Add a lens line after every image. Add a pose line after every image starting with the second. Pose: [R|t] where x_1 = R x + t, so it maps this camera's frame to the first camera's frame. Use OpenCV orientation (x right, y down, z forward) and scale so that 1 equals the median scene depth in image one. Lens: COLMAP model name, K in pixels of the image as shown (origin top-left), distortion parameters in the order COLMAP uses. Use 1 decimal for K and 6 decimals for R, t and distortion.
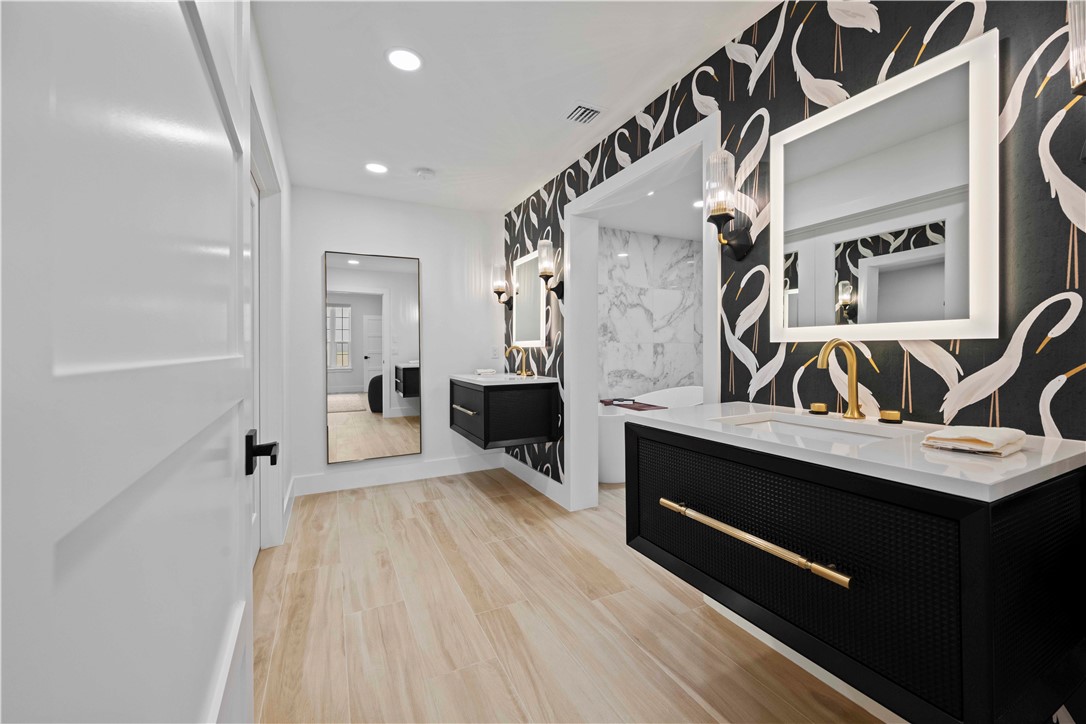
lens RADIAL K [[433.5, 0, 544.2], [0, 433.5, 355.7], [0, 0, 1]] dist [0.000837, 0.000251]
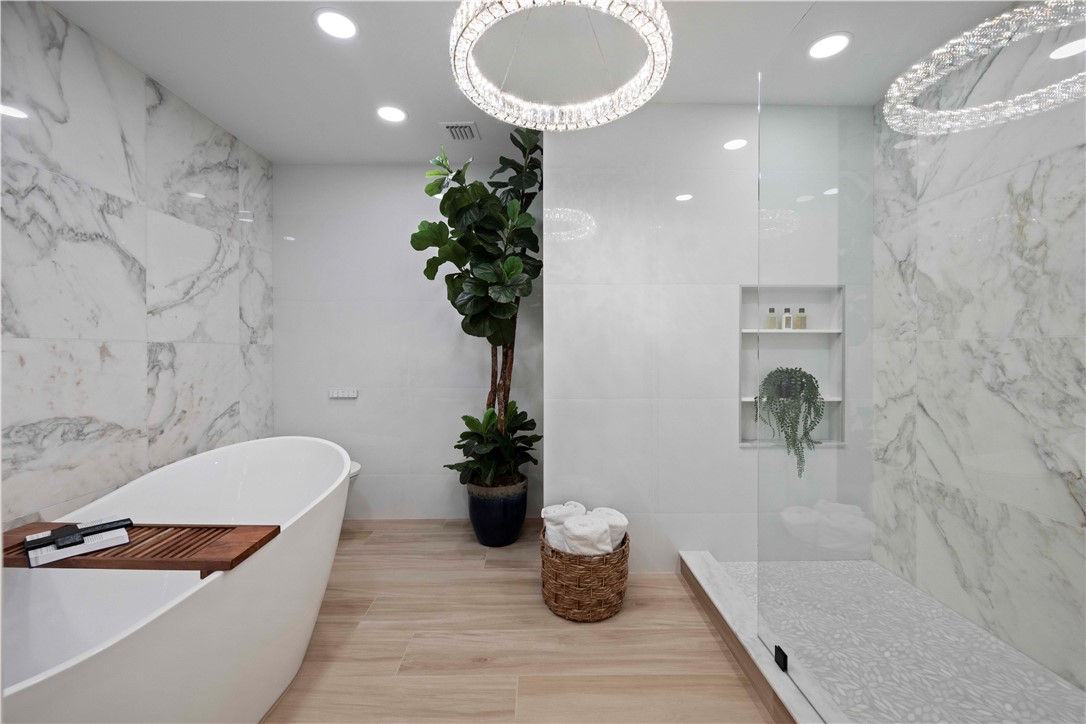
lens RADIAL K [[433.5, 0, 544.2], [0, 433.5, 355.7], [0, 0, 1]] dist [0.000837, 0.000251]
pose [[0.426417, -0.003162, 0.904521, 0.043140], [0.006552, 0.999978, 0.000407, -0.014009], [-0.904503, 0.005753, 0.426429, 0.491103]]
